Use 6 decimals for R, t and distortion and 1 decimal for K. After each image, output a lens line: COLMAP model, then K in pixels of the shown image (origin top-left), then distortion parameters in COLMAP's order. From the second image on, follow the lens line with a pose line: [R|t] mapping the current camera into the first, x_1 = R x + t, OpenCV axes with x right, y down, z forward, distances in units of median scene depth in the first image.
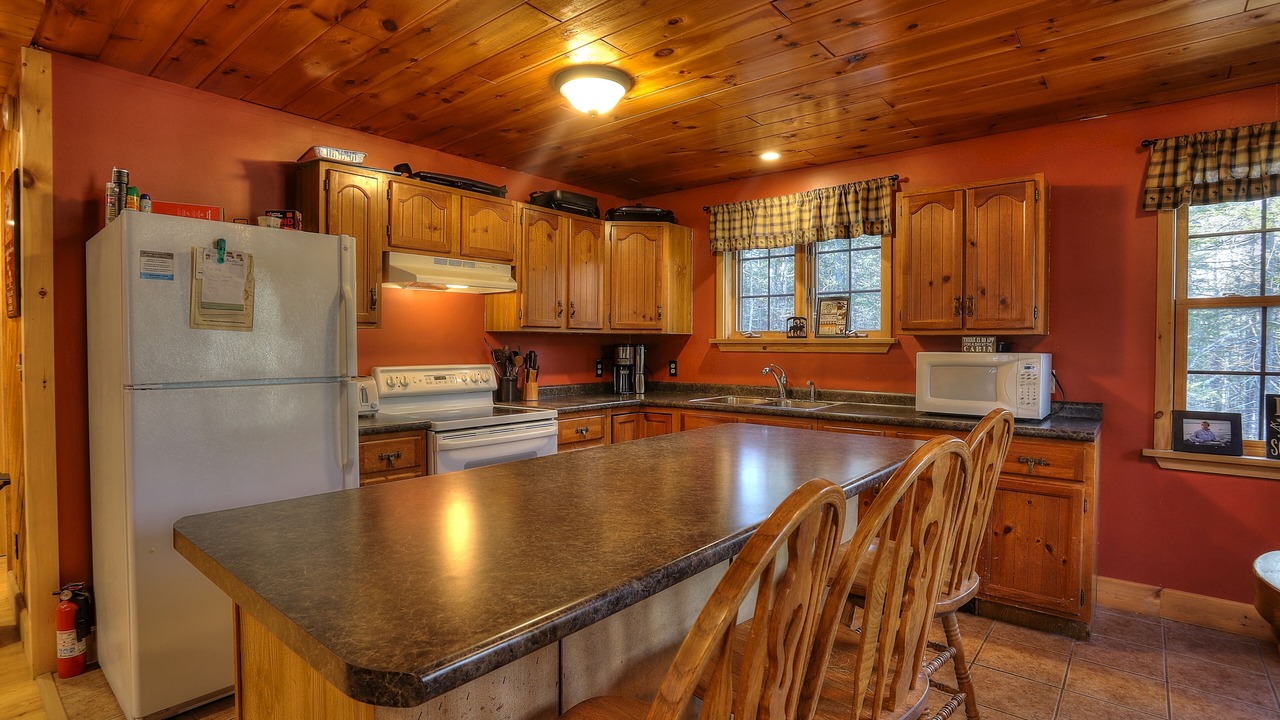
lens RADIAL K [[621.2, 0, 636.9], [0, 621.2, 351.7], [0, 0, 1]] dist [-0.102698, 0.037161]
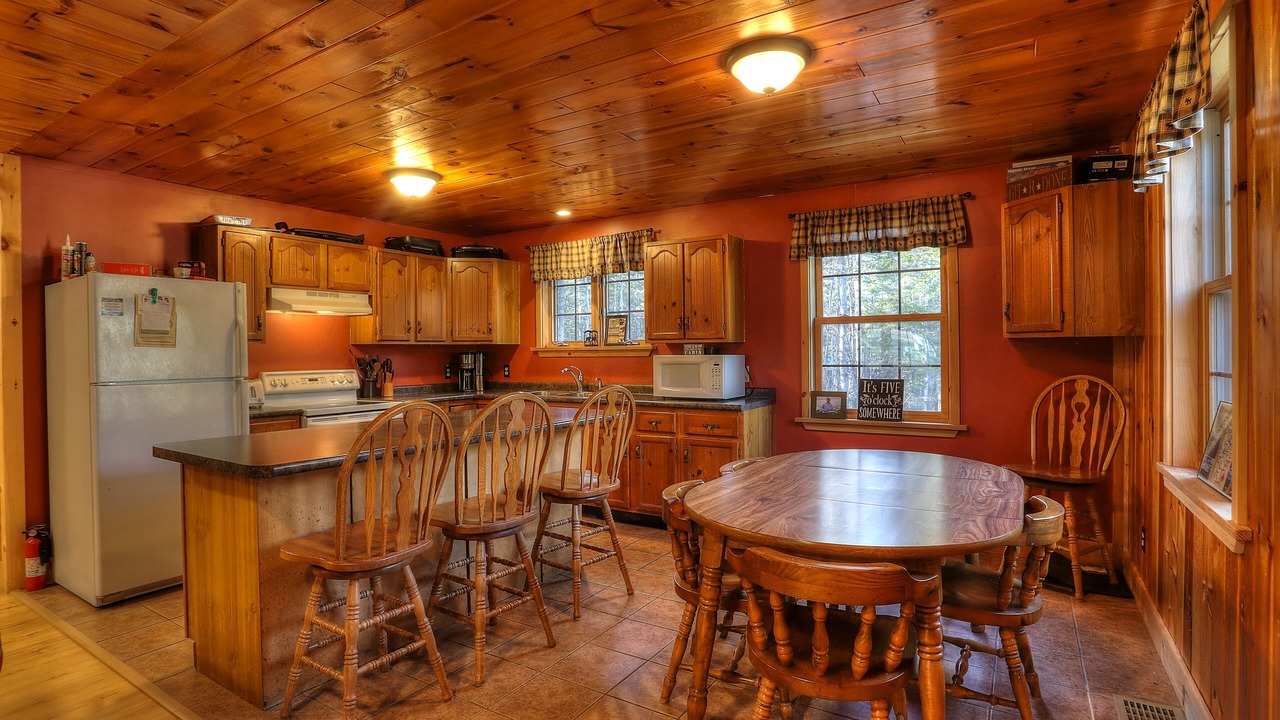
lens RADIAL K [[621.2, 0, 636.9], [0, 621.2, 351.7], [0, 0, 1]] dist [-0.102698, 0.037161]
pose [[0.988931, -0.013884, 0.147724, 0.173190], [0.015478, 0.999834, -0.009642, 0.005029], [-0.147565, 0.011822, 0.988982, -0.383902]]
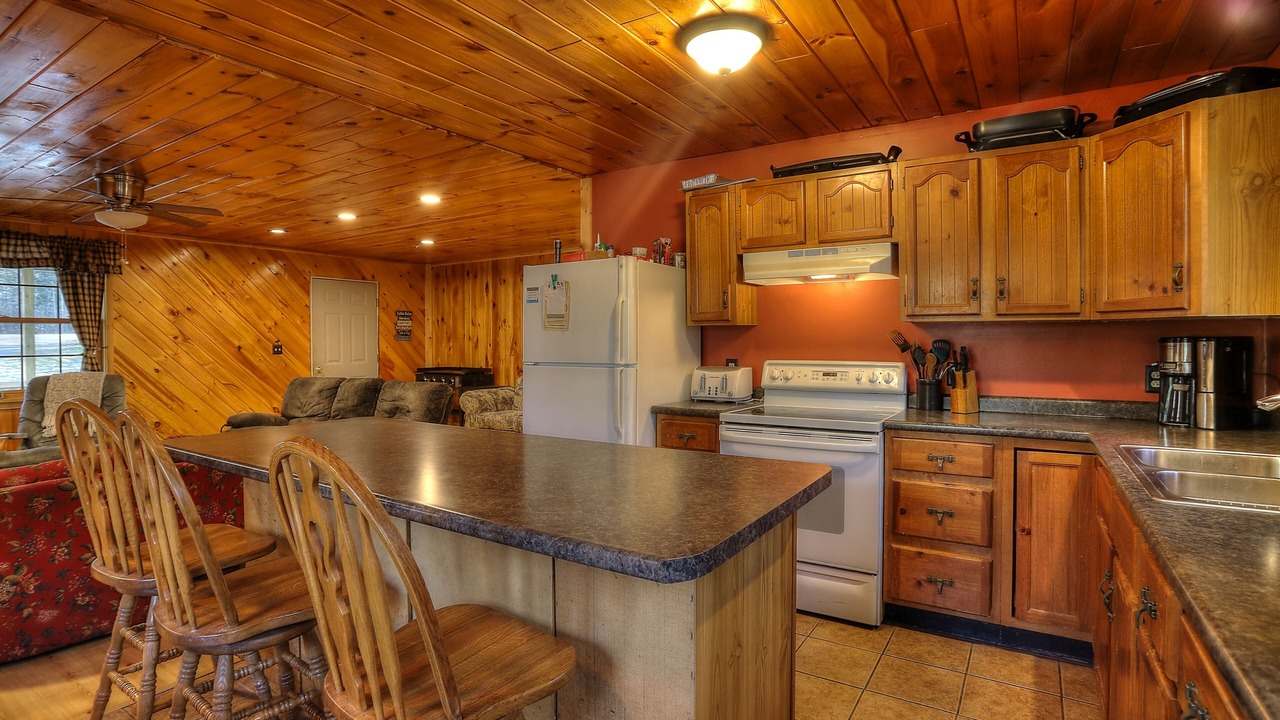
lens RADIAL K [[621.2, 0, 636.9], [0, 621.2, 351.7], [0, 0, 1]] dist [-0.102698, 0.037161]
pose [[0.126291, 0.015498, -0.991872, 0.553234], [-0.008022, 0.999861, 0.014601, -0.003482], [0.991961, 0.006113, 0.126398, 0.558810]]
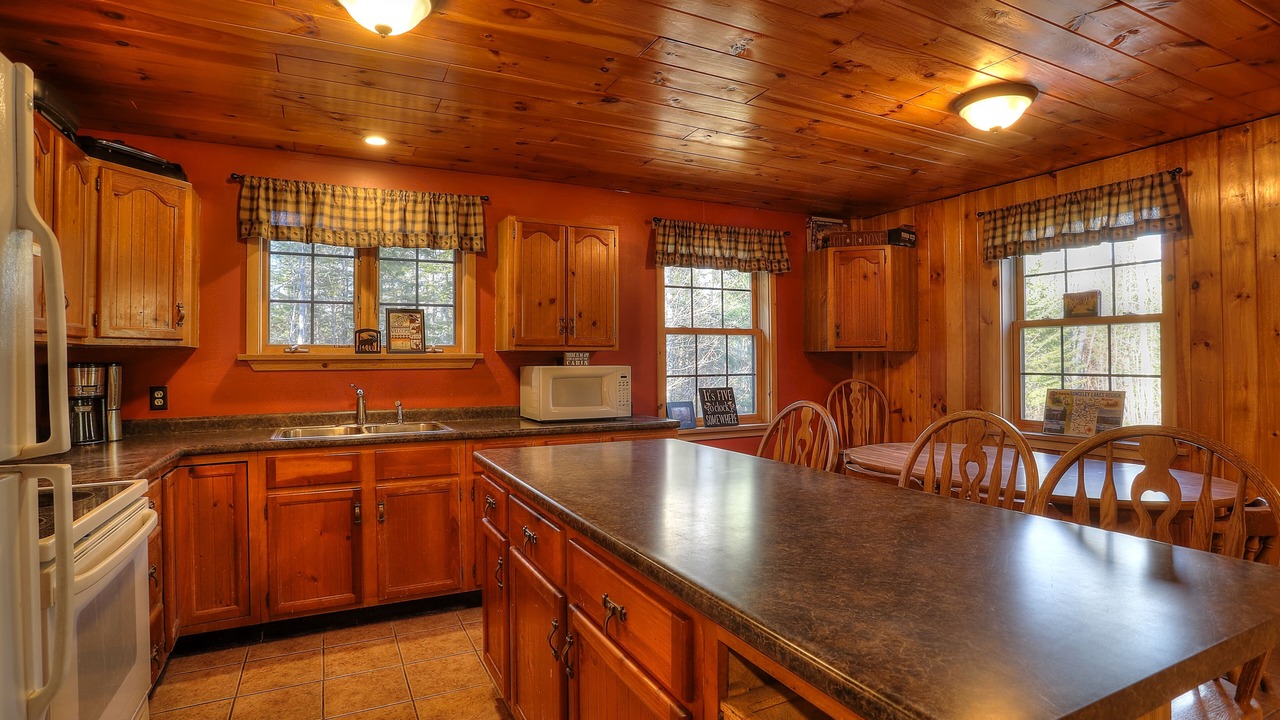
lens RADIAL K [[621.2, 0, 636.9], [0, 621.2, 351.7], [0, 0, 1]] dist [-0.102698, 0.037161]
pose [[0.388661, 0.006059, 0.921361, -0.422162], [0.019428, 0.999702, -0.014769, -0.004831], [-0.921176, 0.023641, 0.388428, 0.346836]]
